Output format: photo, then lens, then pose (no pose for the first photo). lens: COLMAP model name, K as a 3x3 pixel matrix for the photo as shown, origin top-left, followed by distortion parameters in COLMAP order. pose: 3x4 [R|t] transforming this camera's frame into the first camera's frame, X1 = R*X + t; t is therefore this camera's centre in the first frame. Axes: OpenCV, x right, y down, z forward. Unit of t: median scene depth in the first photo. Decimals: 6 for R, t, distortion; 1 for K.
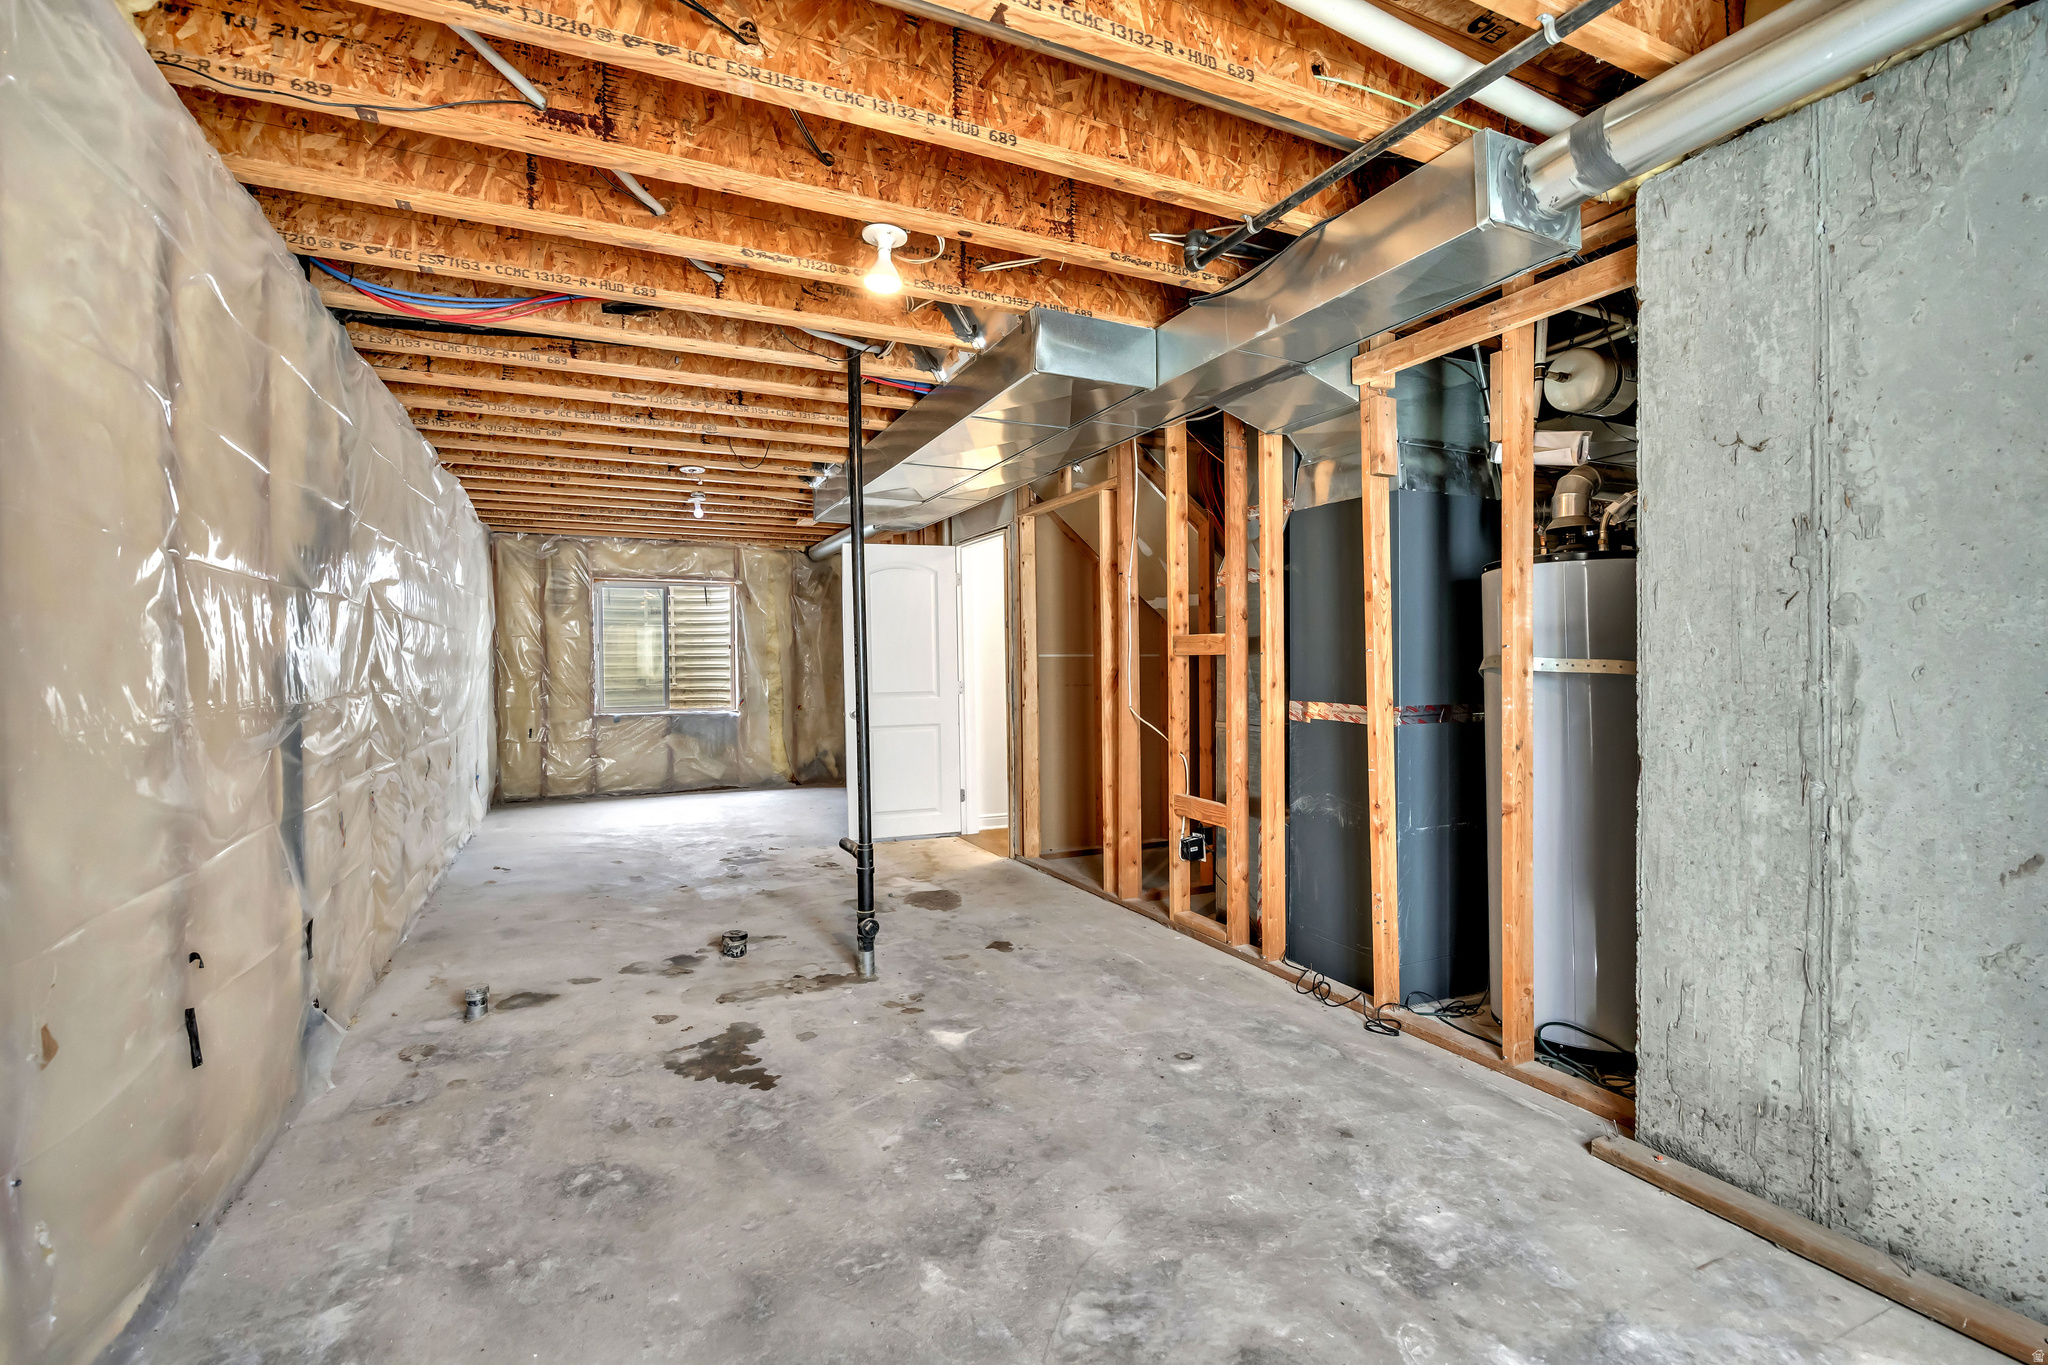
lens RADIAL K [[906.1, 0, 1027.1], [0, 906.1, 672.4], [0, 0, 1]] dist [-0.013036, 0.000323]
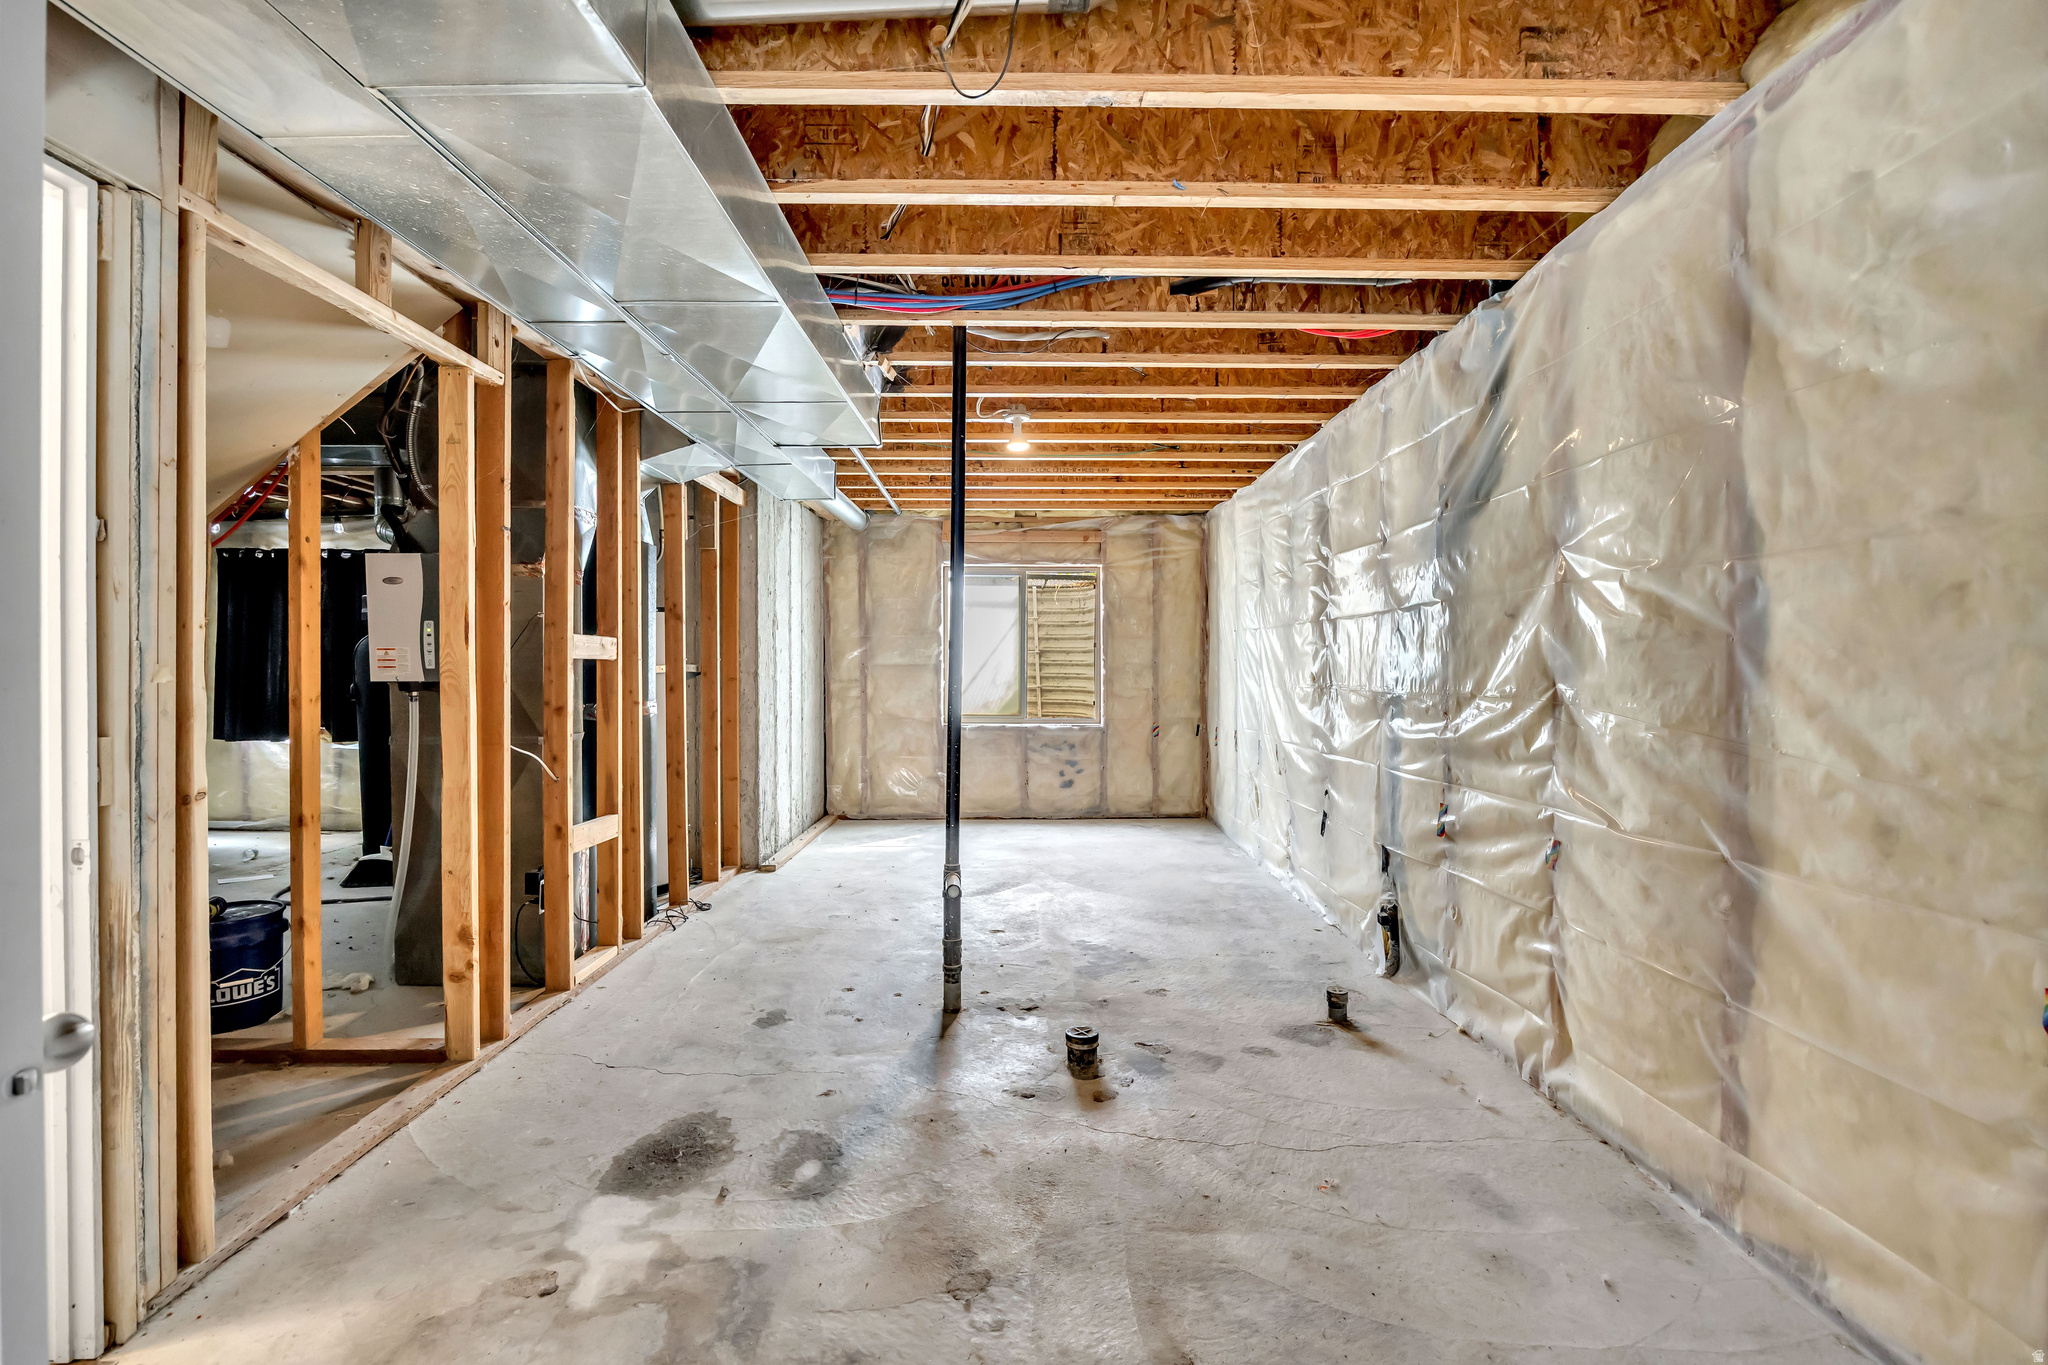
lens RADIAL K [[906.1, 0, 1027.1], [0, 906.1, 672.4], [0, 0, 1]] dist [-0.013036, 0.000323]
pose [[-0.907419, 0.001022, 0.420225, -0.594455], [0.004827, 0.999956, 0.007991, -0.011844], [-0.420199, 0.009280, -0.907385, 1.693364]]
